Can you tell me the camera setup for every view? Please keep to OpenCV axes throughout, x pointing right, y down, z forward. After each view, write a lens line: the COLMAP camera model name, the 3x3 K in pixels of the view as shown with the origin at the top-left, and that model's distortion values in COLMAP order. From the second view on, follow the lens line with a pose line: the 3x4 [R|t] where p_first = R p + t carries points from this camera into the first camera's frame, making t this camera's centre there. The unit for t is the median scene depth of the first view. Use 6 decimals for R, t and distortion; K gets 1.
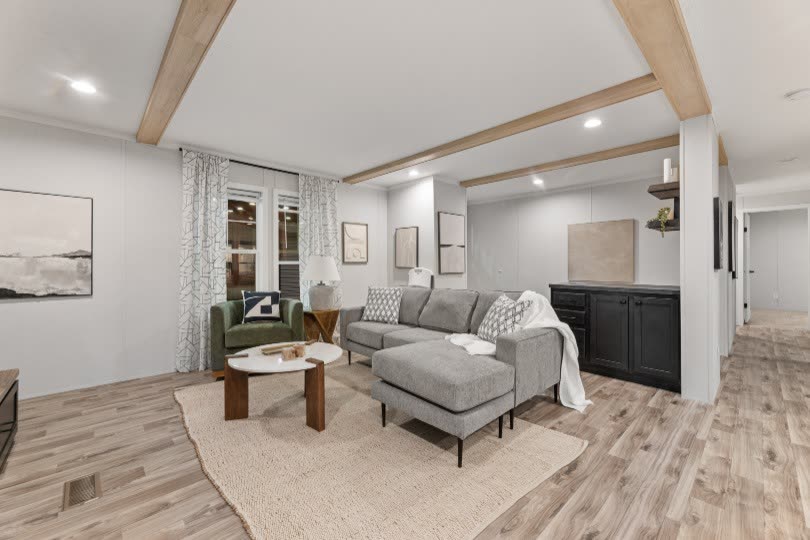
lens RADIAL K [[331.5, 0, 404.7], [0, 331.5, 268.1], [0, 0, 1]] dist [-0.000756, -0.000352]
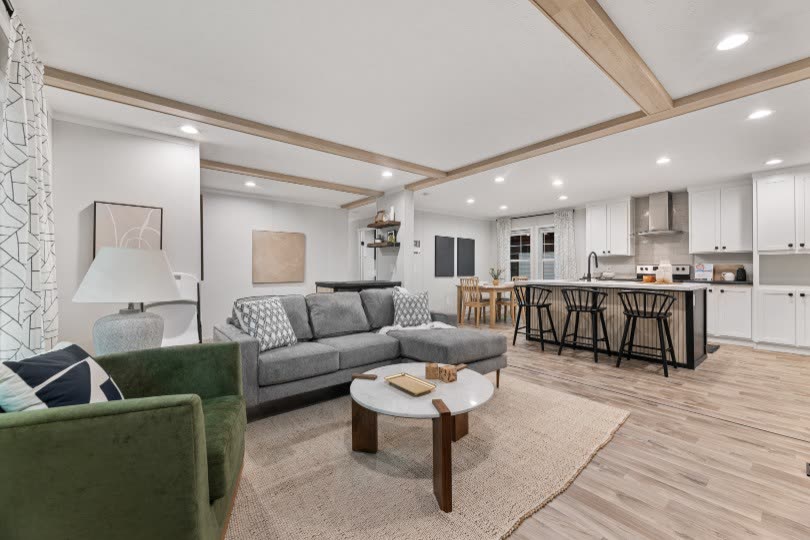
lens RADIAL K [[329.8, 0, 404.4], [0, 329.8, 264.3], [0, 0, 1]] dist [0.001410, 0.000041]
pose [[0.070023, 0.012769, 0.997464, -1.103624], [0.012107, 0.999834, -0.013649, -0.004275], [-0.997472, 0.013032, 0.069857, 0.969996]]
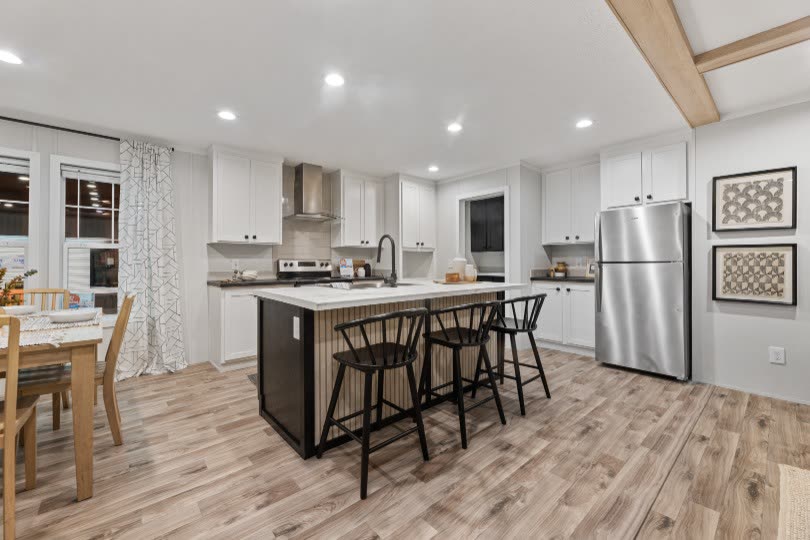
lens RADIAL K [[331.6, 0, 405.1], [0, 331.6, 258.9], [0, 0, 1]] dist [-0.000065, -0.000246]
pose [[-0.999433, 0.004415, 0.033379, 0.716995], [0.004390, 0.999990, -0.000818, -0.008555], [-0.033382, -0.000671, -0.999442, 1.108140]]
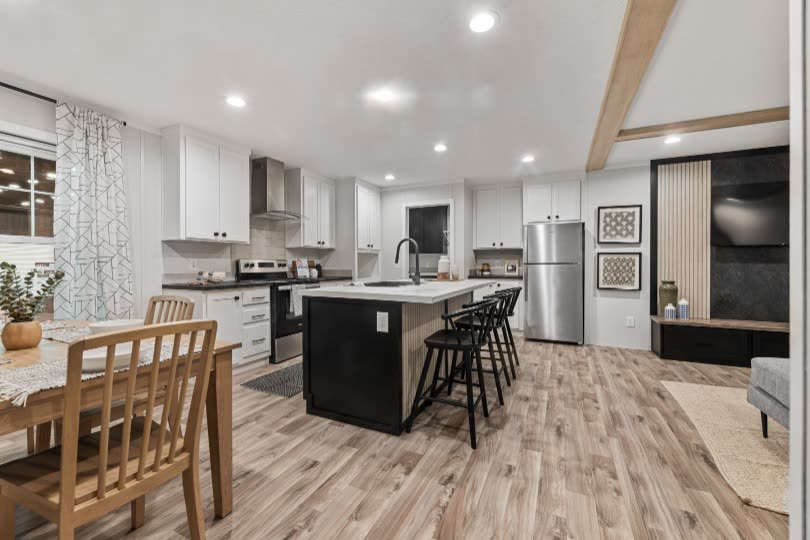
lens RADIAL K [[329.8, 0, 404.4], [0, 329.8, 264.3], [0, 0, 1]] dist [0.001410, 0.000041]
pose [[-0.930597, 0.002121, -0.366039, 1.260942], [-0.002247, 0.999931, 0.011507, -0.007588], [0.366038, 0.011531, -0.930529, 1.154780]]
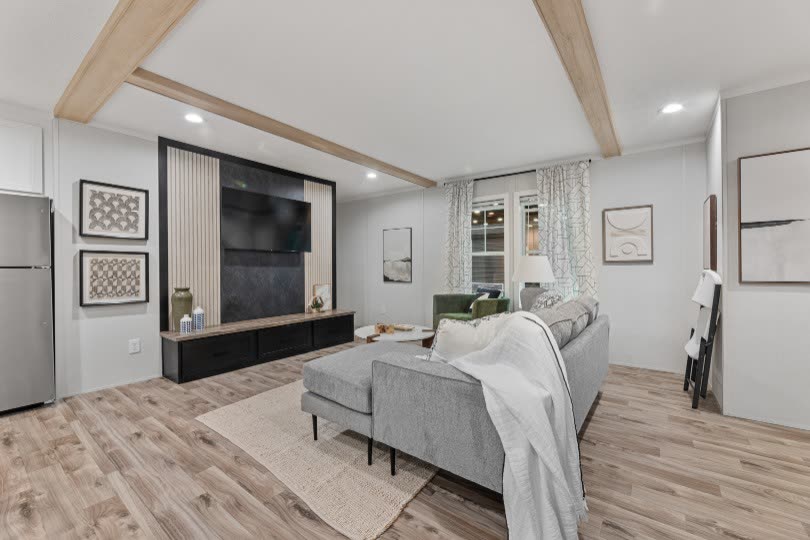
lens RADIAL K [[333.6, 0, 405.0], [0, 333.6, 270.0], [0, 0, 1]] dist [-0.001255, -0.000057]
pose [[0.174246, 0.012203, -0.984627, 0.979195], [-0.007367, 0.999911, 0.011088, -0.004811], [0.984675, 0.005321, 0.174320, 0.794782]]
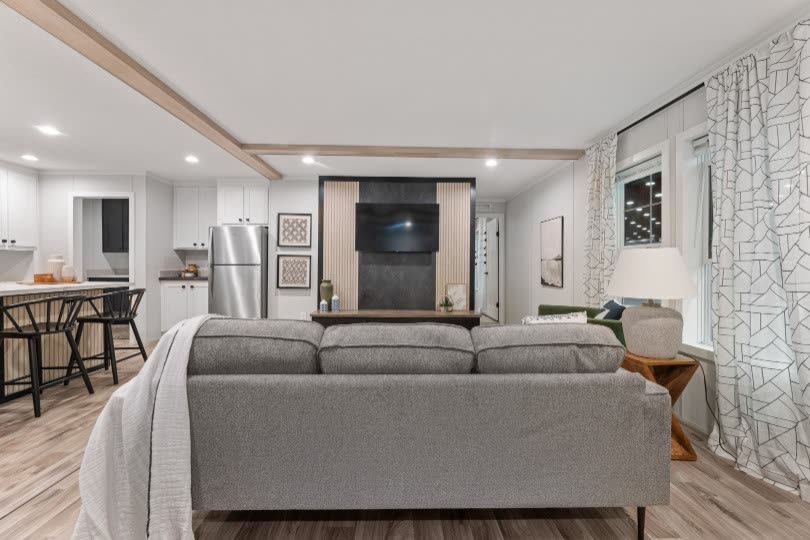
lens RADIAL K [[331.5, 0, 404.7], [0, 331.5, 268.1], [0, 0, 1]] dist [-0.000756, -0.000352]
pose [[-0.665911, 0.003639, -0.746022, 0.609790], [-0.011789, 0.999812, 0.015400, -0.013257], [0.745938, 0.019050, -0.665743, 1.723455]]
